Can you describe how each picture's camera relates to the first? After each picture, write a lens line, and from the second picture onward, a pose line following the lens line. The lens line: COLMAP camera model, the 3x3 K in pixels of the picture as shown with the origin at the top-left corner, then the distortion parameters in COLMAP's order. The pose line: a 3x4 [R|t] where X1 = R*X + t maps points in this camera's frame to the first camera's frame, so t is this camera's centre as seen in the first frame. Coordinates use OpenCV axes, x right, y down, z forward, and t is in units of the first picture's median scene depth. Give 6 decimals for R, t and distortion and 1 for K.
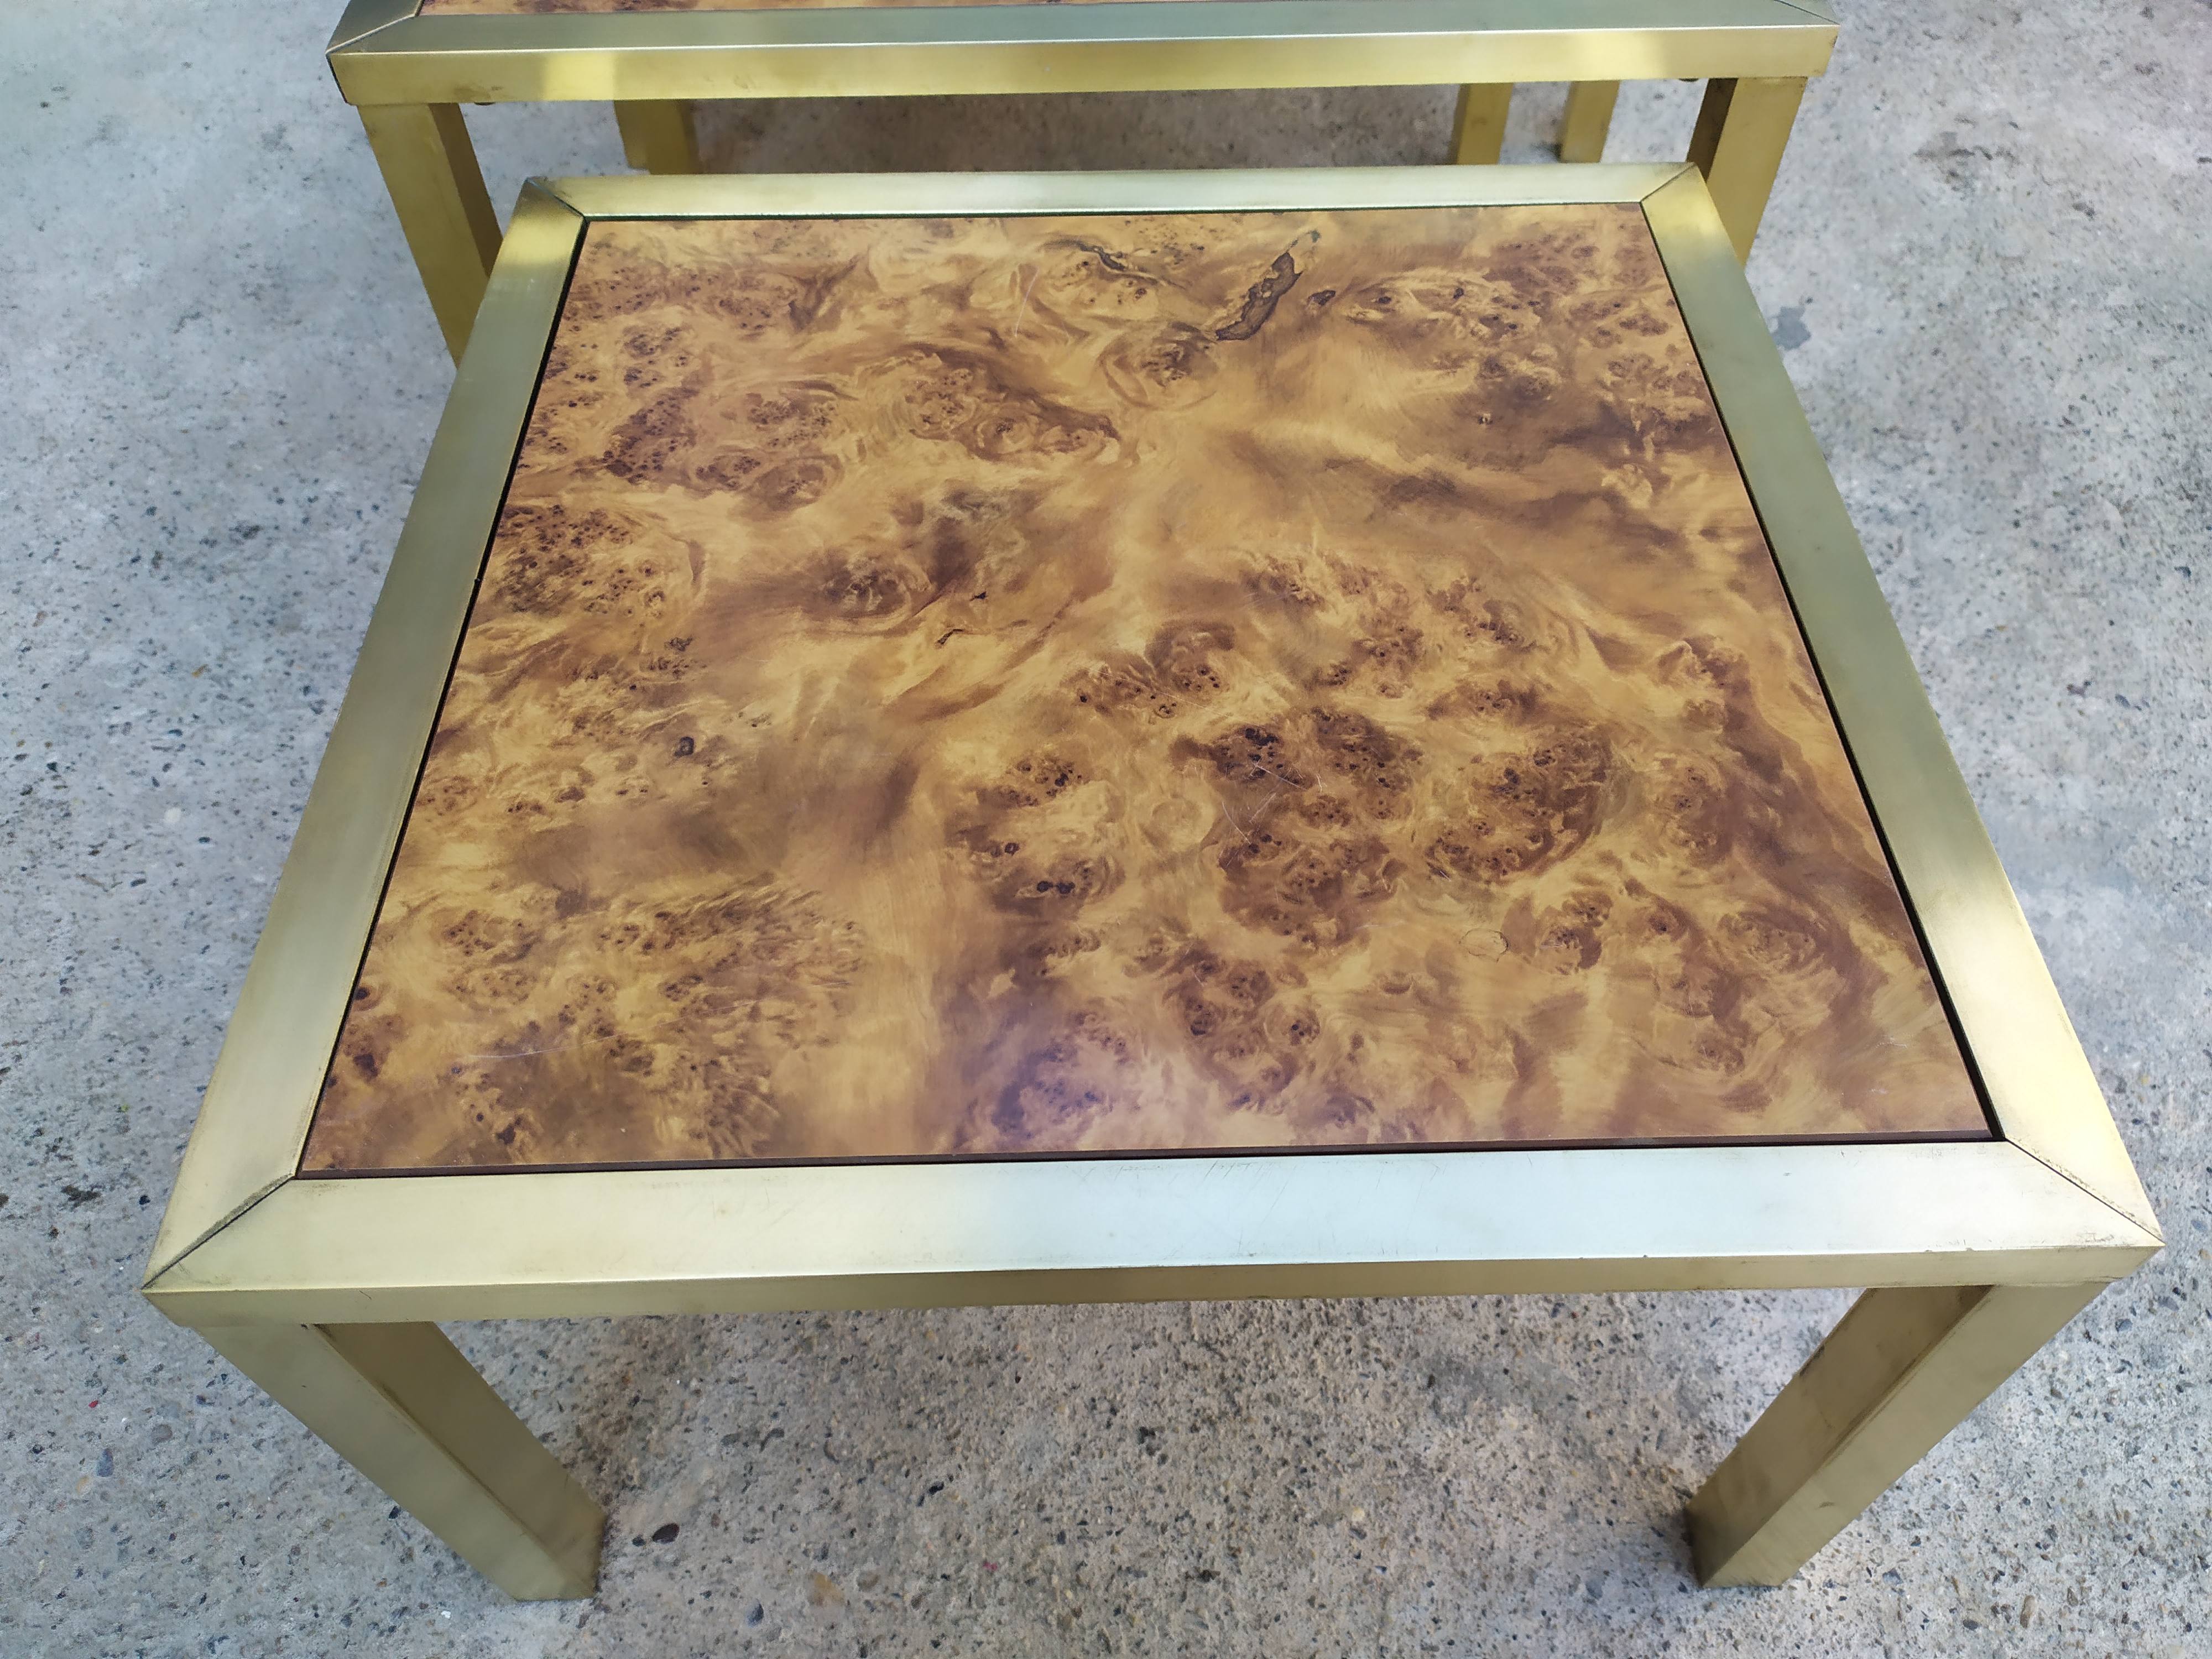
lens RADIAL K [[1695.2, 0, 1119.4], [0, 1695.2, 840.4], [0, 0, 1]] dist [0.050256, -0.056636]
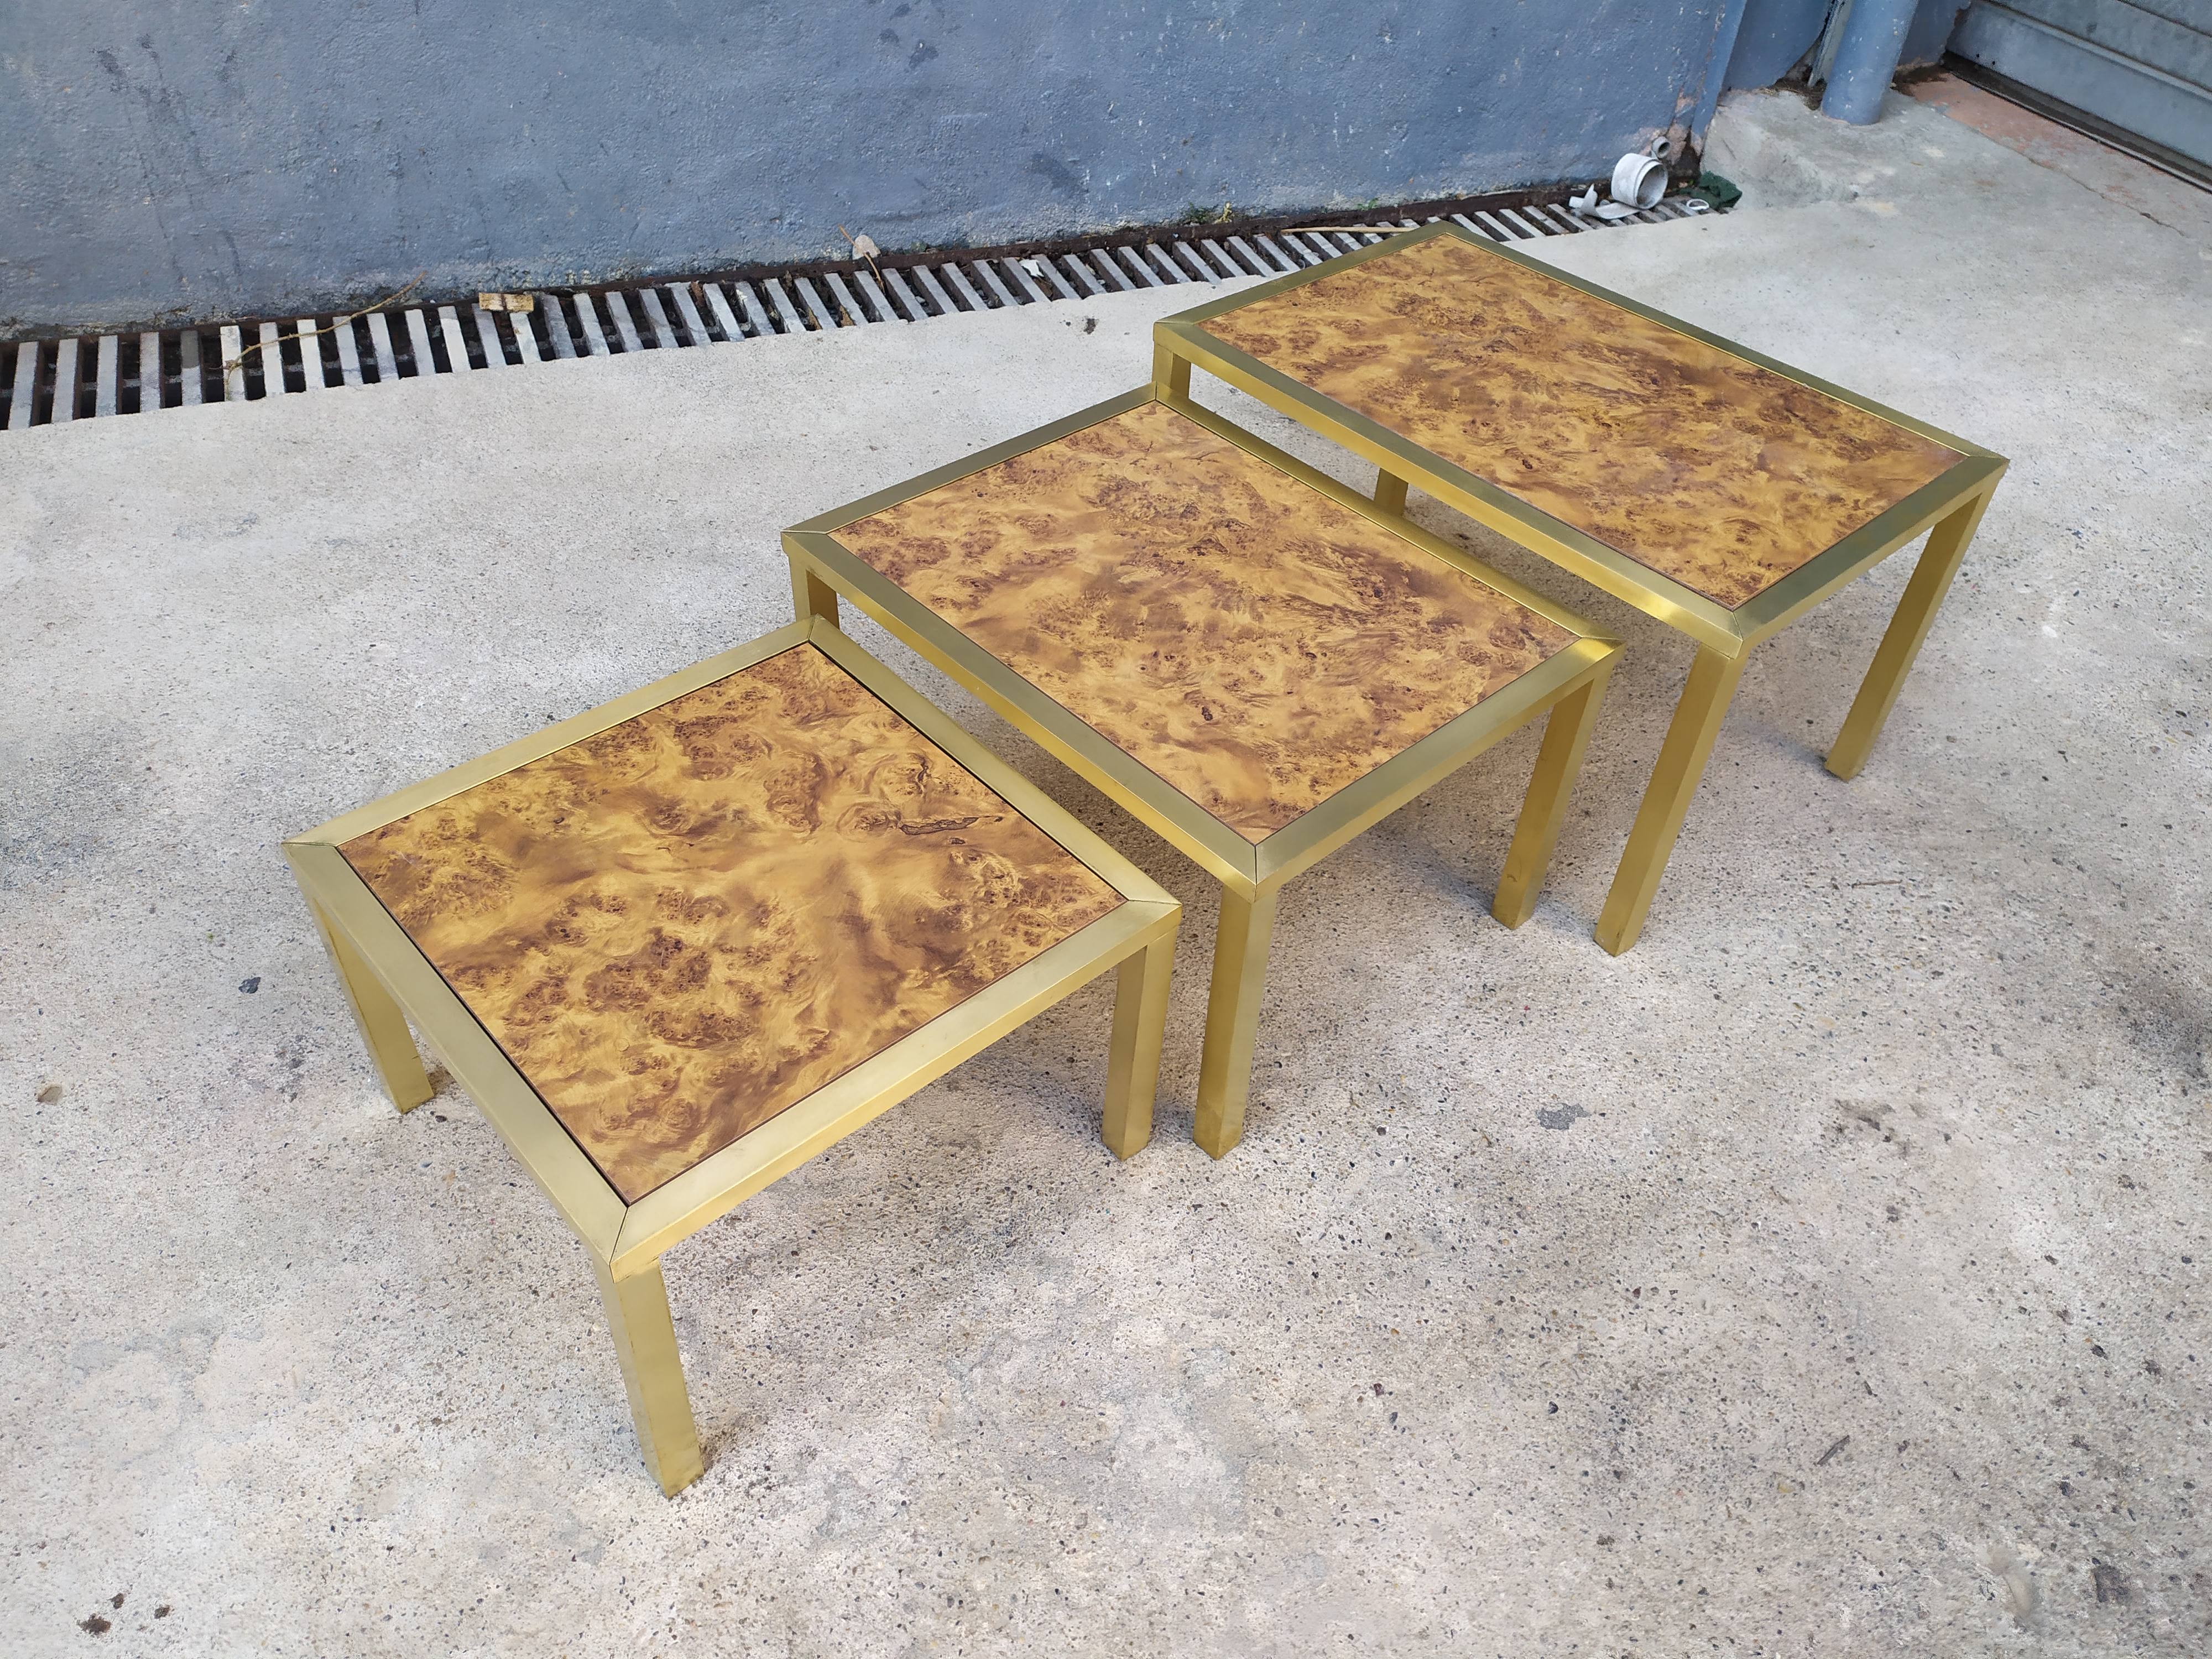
lens RADIAL K [[1641.7, 0, 1111.2], [0, 1641.7, 844.4], [0, 0, 1]] dist [0.053298, -0.057954]
pose [[0.656358, 0.541197, -0.525642, 1.263337], [-0.625994, 0.779546, 0.020949, -0.468653], [0.421100, 0.315298, 0.850448, -0.587381]]
